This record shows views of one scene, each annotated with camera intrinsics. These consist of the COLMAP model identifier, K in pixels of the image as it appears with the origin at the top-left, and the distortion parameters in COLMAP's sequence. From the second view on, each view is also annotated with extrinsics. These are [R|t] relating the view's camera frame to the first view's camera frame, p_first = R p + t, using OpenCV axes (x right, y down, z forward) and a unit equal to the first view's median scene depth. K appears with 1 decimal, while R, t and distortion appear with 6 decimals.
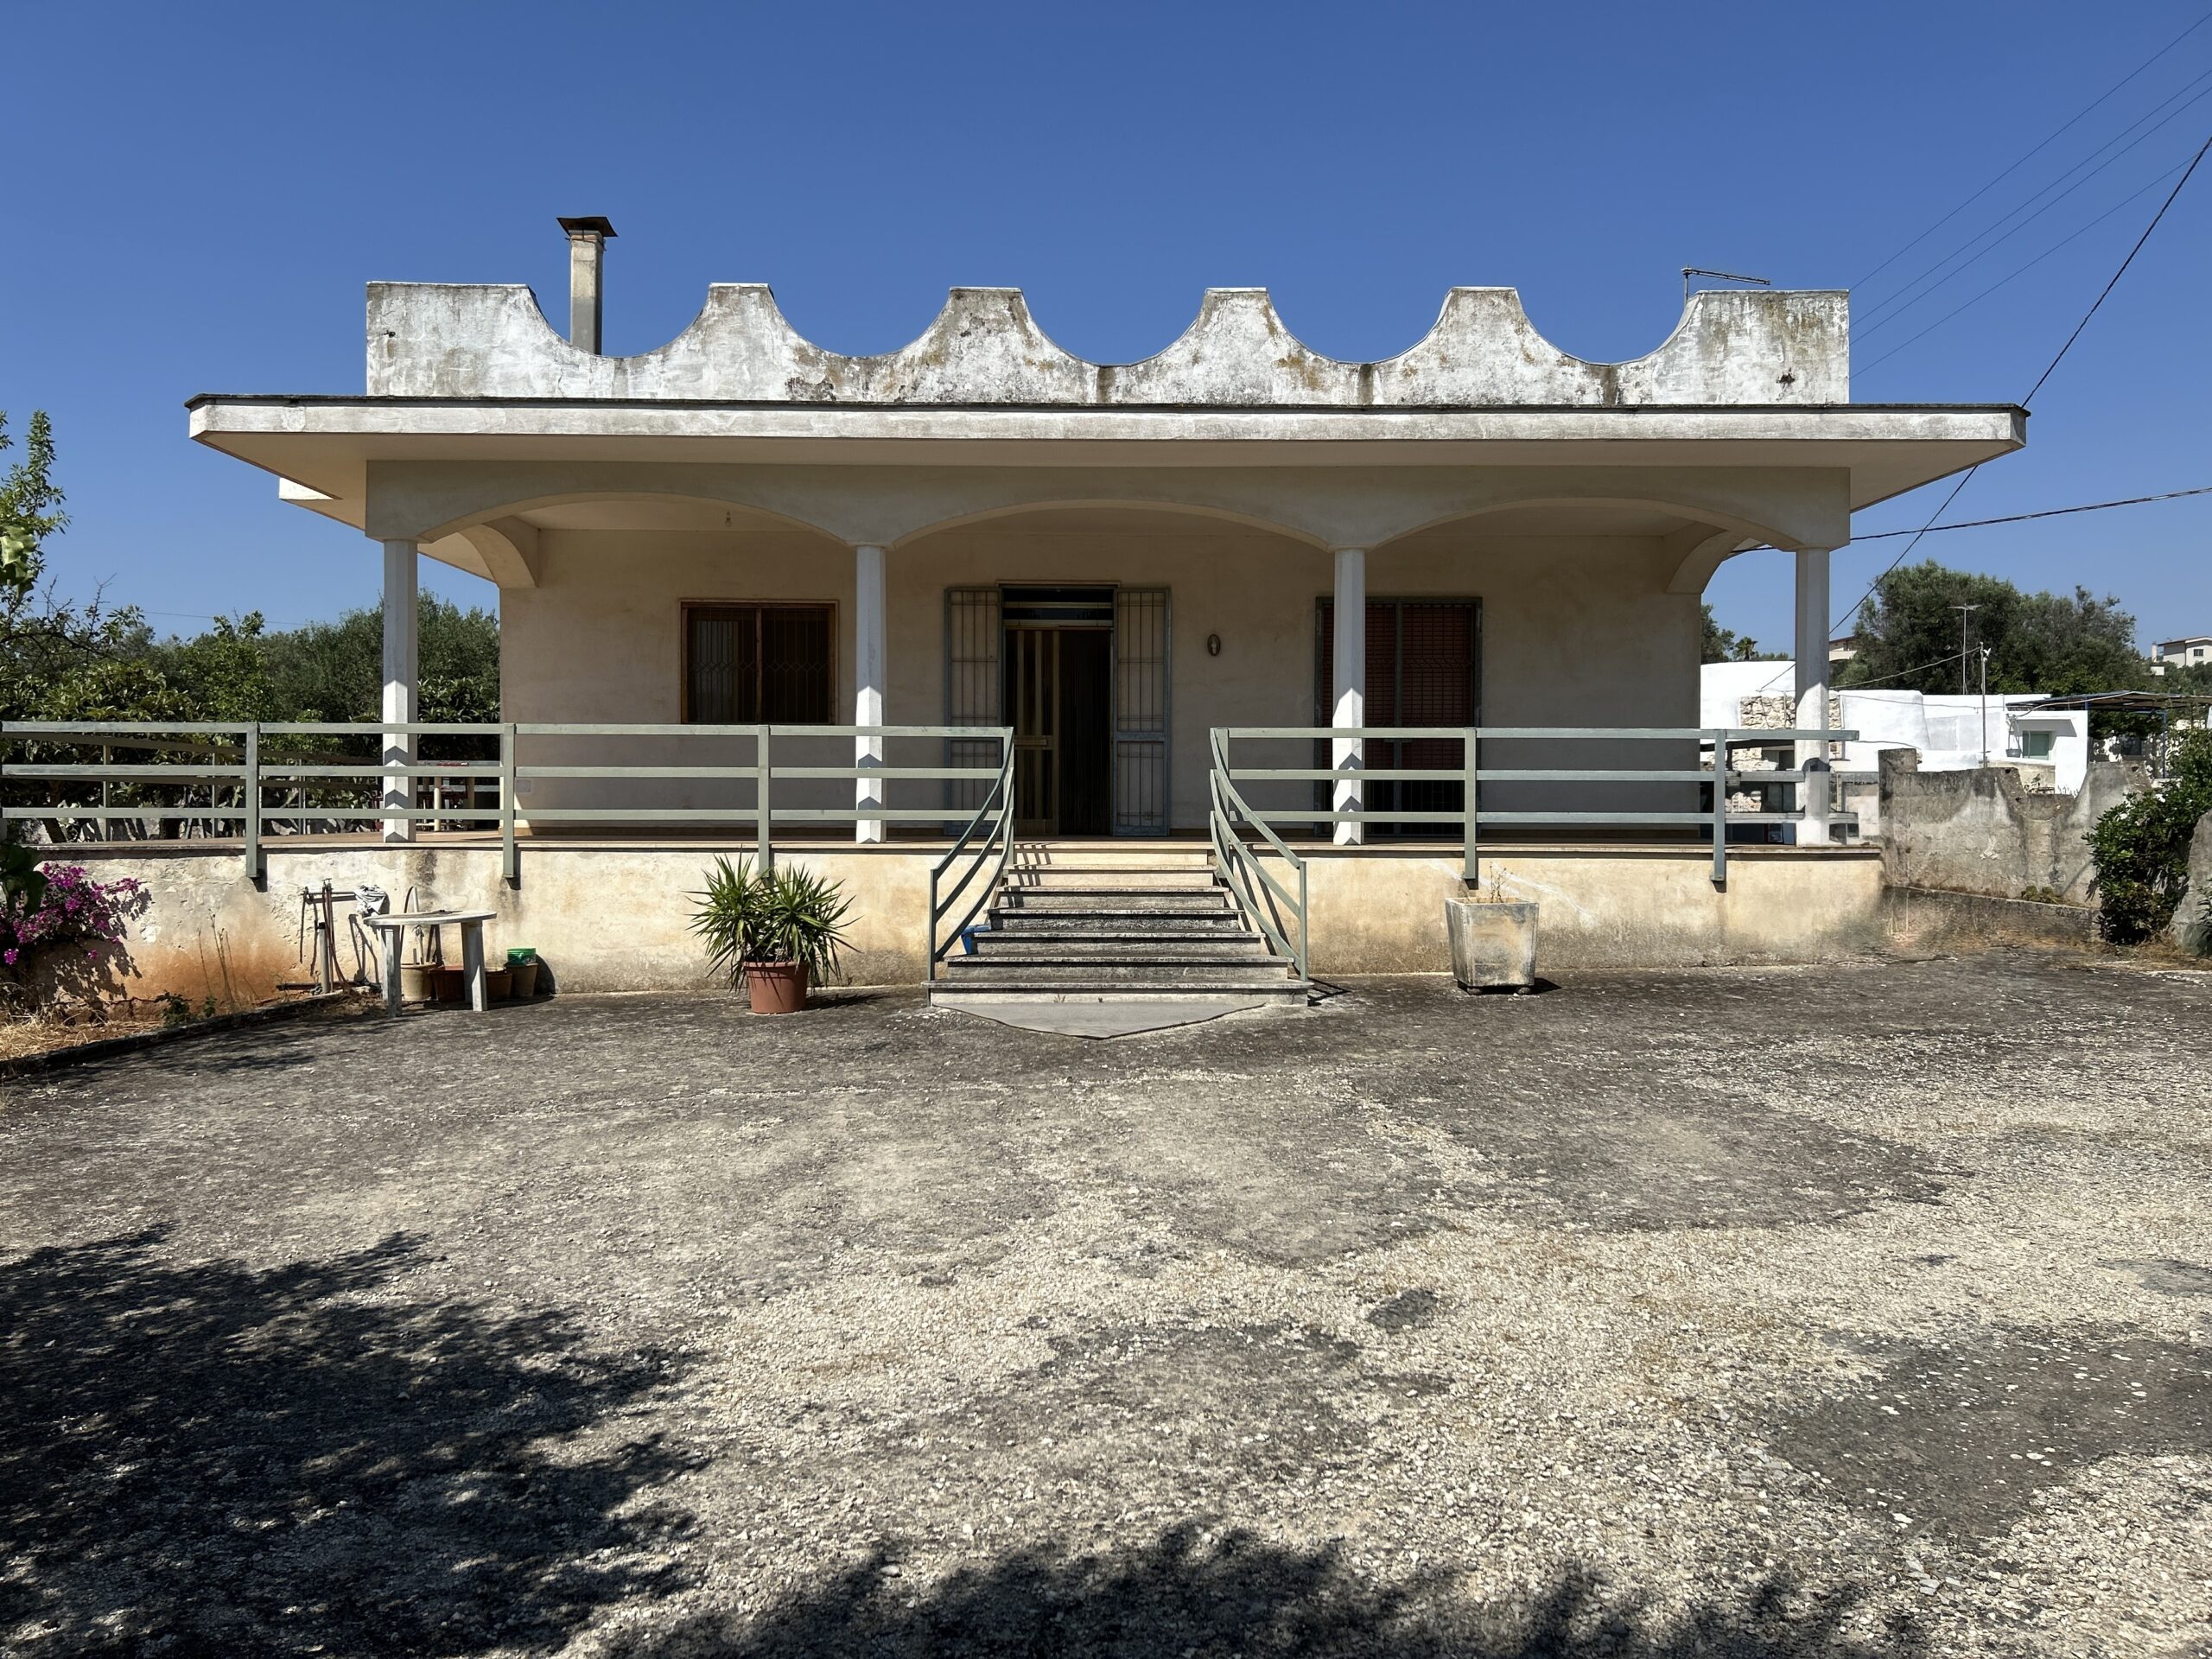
lens RADIAL K [[1672.6, 0, 1112.8], [0, 1672.6, 829.7], [0, 0, 1]] dist [0.037903, -0.031914]
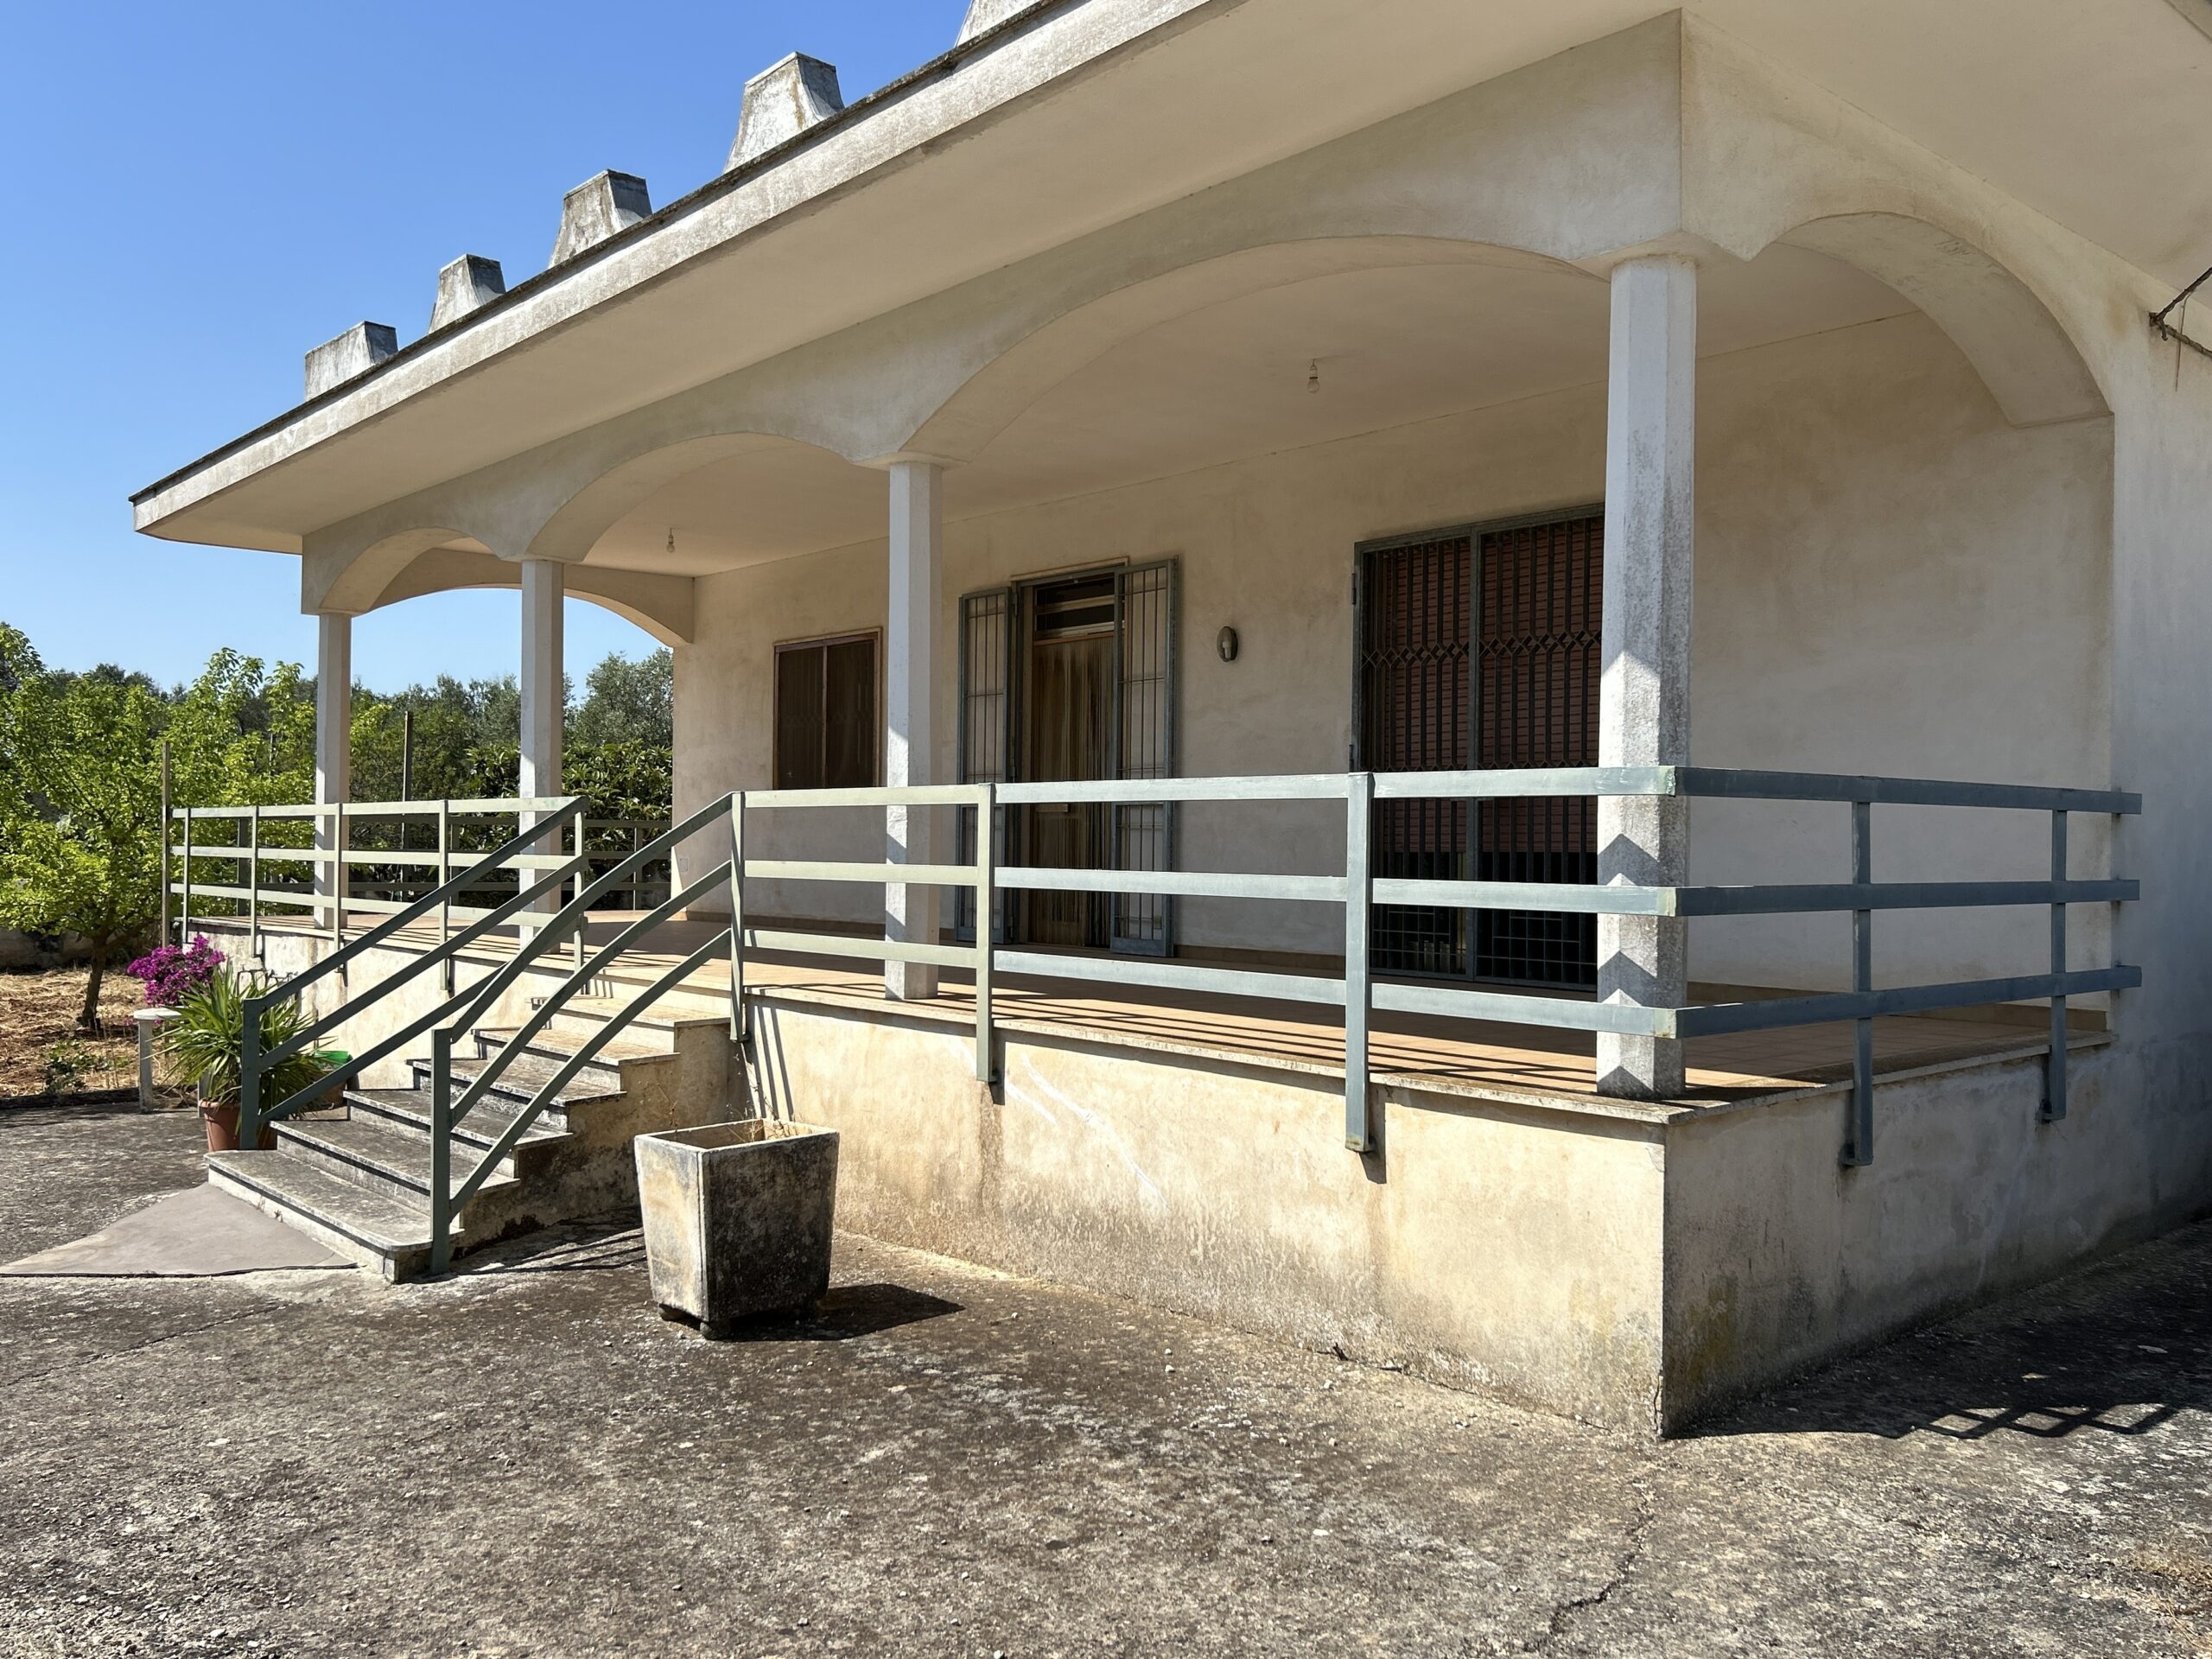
lens RADIAL K [[1785.4, 0, 1112.6], [0, 1785.4, 840.1], [0, 0, 1]] dist [0.055077, -0.000308]
pose [[0.648241, 0.001811, -0.761433, 0.648116], [-0.017364, 0.999772, -0.012404, -0.037766], [0.761237, 0.021262, 0.648125, 0.675130]]
